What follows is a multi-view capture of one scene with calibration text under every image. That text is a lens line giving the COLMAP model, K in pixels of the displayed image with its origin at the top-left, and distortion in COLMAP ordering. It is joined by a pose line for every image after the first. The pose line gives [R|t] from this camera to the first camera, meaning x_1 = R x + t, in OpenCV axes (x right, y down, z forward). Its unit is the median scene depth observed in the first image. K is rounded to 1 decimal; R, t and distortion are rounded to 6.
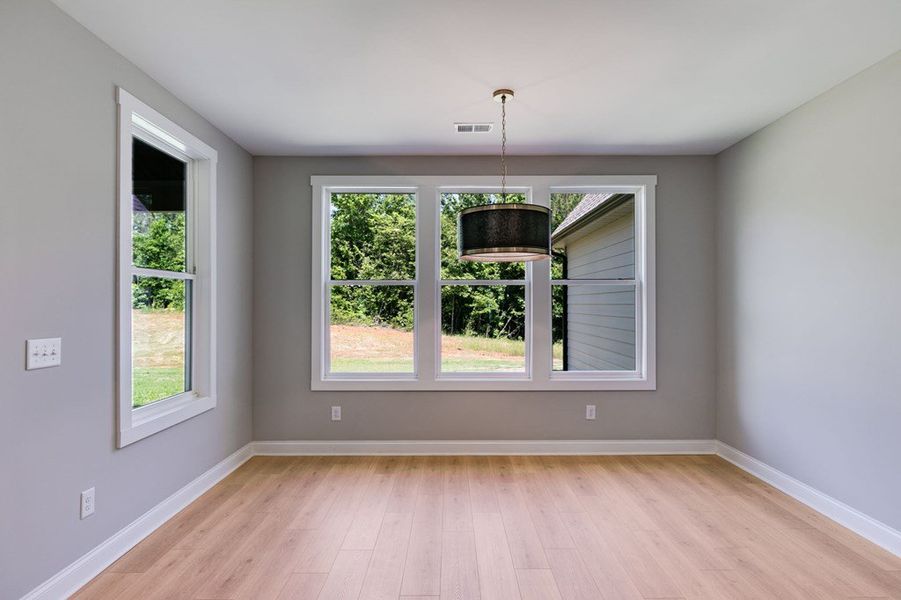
lens RADIAL K [[479.4, 0, 450.5], [0, 479.4, 300.0], [0, 0, 1]] dist [-0.000135, 0.000041]
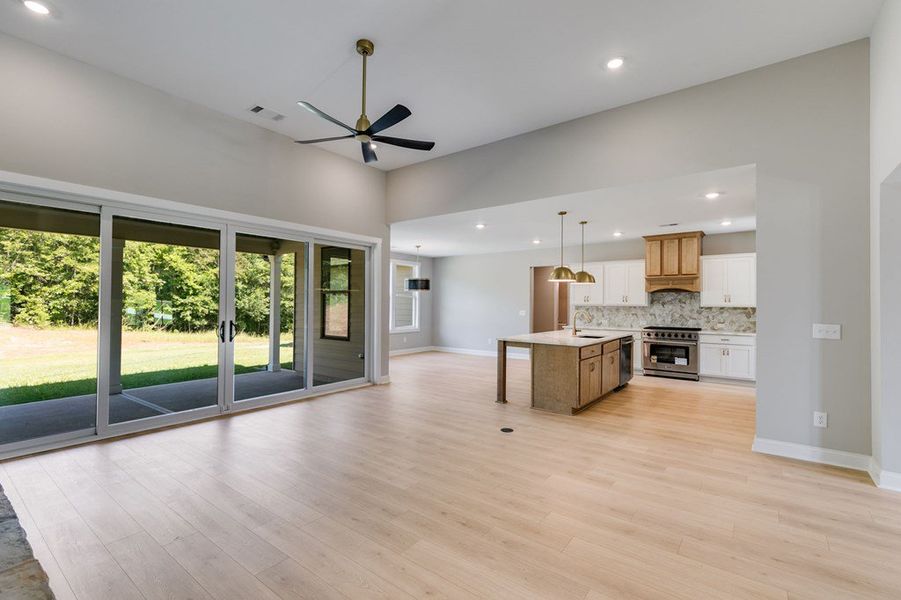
lens RADIAL K [[404.0, 0, 453.1], [0, 404.0, 300.5], [0, 0, 1]] dist [0.003005, 0.000342]
pose [[0.603141, 0.013529, 0.797520, -0.329644], [-0.017375, 0.999842, -0.003820, -0.001408], [-0.797445, -0.011553, 0.603280, -0.166206]]
